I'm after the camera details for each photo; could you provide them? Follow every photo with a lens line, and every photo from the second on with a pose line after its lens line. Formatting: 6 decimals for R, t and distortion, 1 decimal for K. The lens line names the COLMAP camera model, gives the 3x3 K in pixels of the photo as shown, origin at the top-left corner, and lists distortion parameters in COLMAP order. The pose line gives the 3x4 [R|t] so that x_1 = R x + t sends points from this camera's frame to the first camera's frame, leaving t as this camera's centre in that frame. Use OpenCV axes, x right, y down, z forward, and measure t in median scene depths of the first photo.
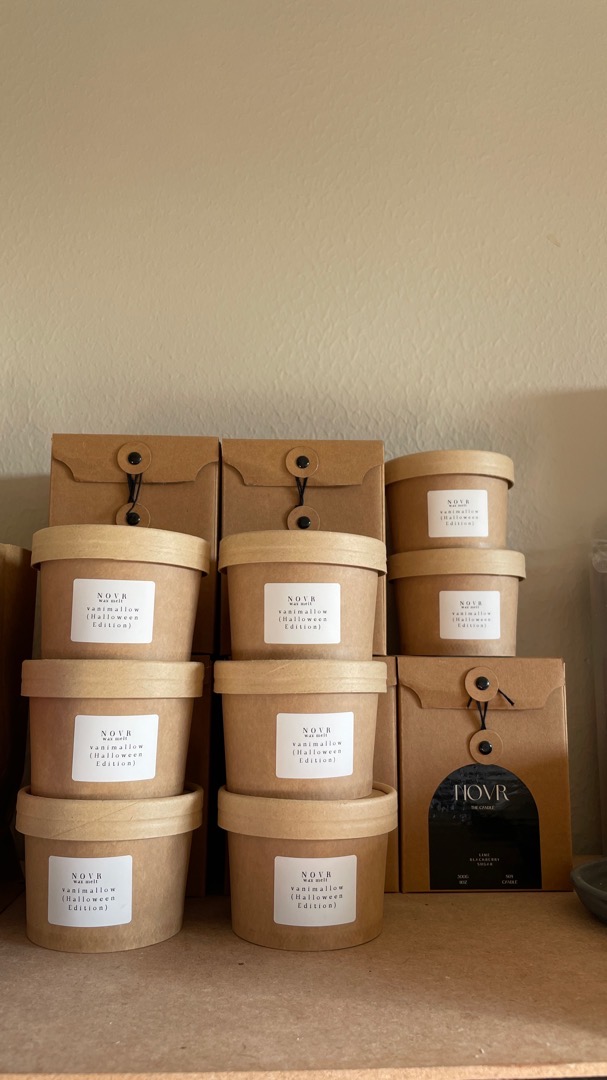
lens RADIAL K [[859.1, 0, 303.0], [0, 859.1, 514.4], [0, 0, 1]] dist [-0.013469, -0.011127]
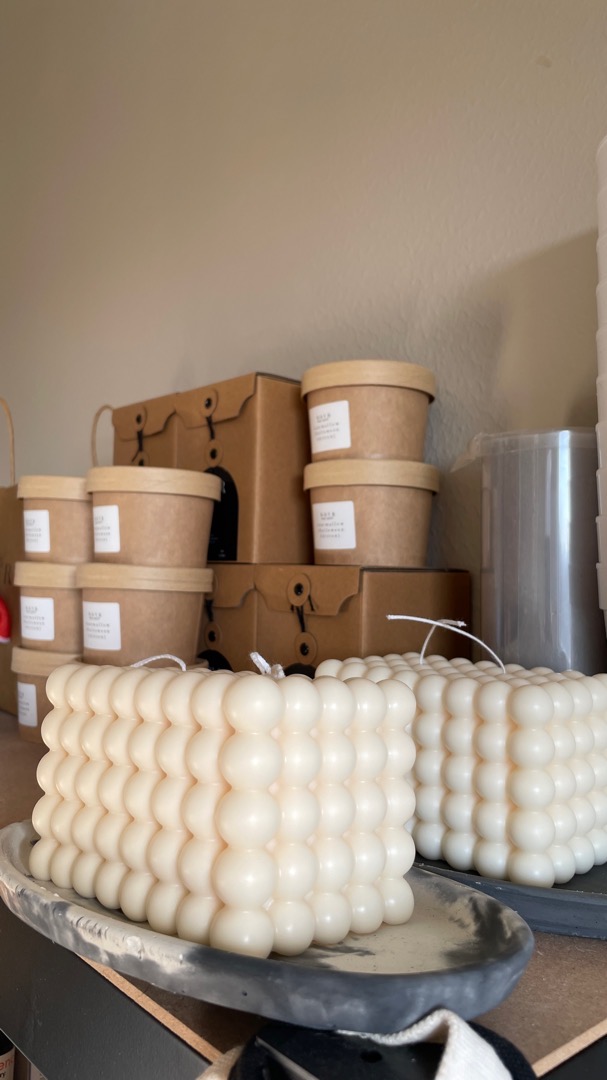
lens RADIAL K [[859.1, 0, 303.0], [0, 859.1, 514.4], [0, 0, 1]] dist [-0.013469, -0.011127]
pose [[0.587086, -0.038997, -0.808585, 1.015683], [0.118097, 0.992279, 0.037890, 0.061500], [0.800864, -0.117736, 0.587158, 0.372858]]
